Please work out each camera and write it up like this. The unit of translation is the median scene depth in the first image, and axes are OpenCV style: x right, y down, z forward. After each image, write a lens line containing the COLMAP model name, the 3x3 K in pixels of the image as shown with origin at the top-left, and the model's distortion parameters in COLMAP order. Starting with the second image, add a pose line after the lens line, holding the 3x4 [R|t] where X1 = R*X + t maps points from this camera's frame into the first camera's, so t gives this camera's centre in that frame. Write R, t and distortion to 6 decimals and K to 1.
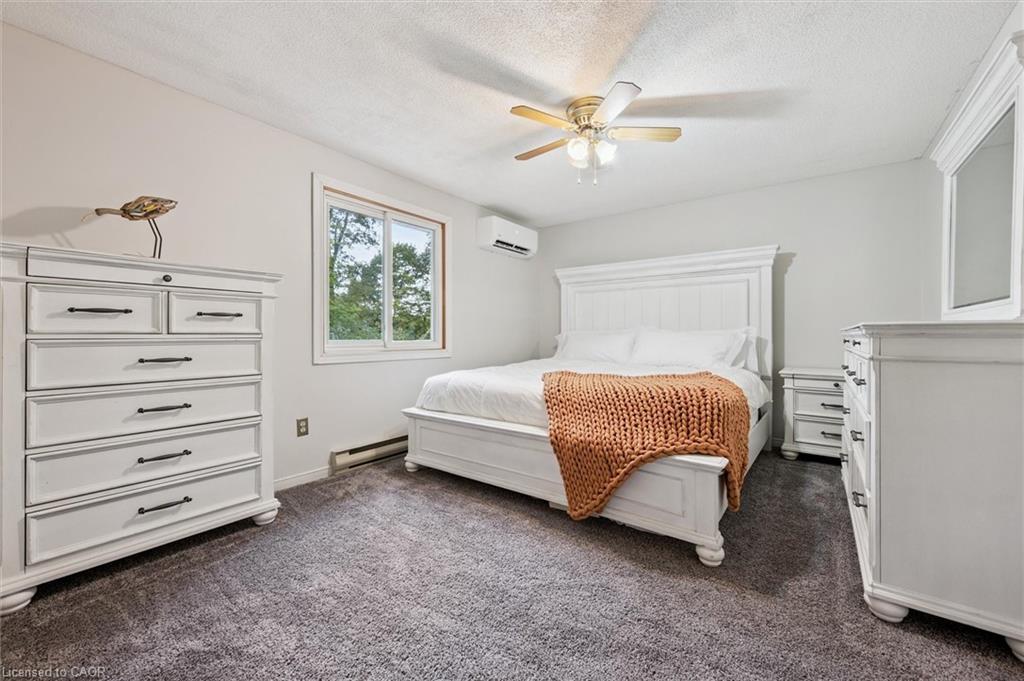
lens RADIAL K [[407.9, 0, 512.0], [0, 407.9, 340.5], [0, 0, 1]] dist [0.001554, 0.000215]
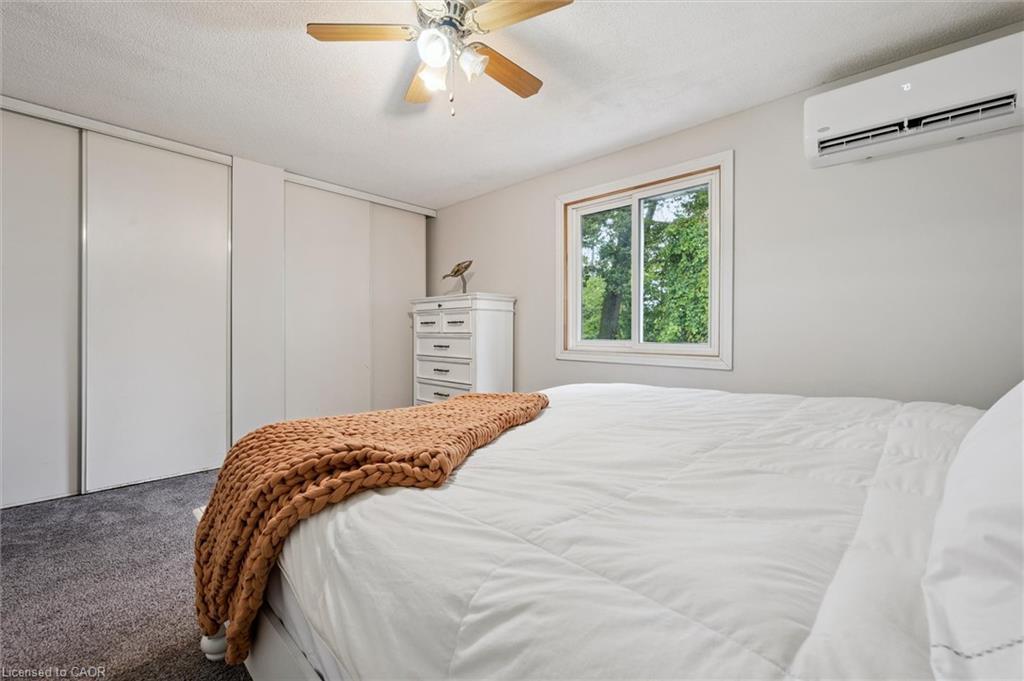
lens RADIAL K [[441.9, 0, 509.2], [0, 441.9, 342.9], [0, 0, 1]] dist [0.000819, 0.000441]
pose [[-0.113596, 0.018596, -0.993353, 0.904368], [-0.013818, 0.999699, 0.020295, -0.012846], [0.993431, 0.016031, -0.113304, 1.136959]]
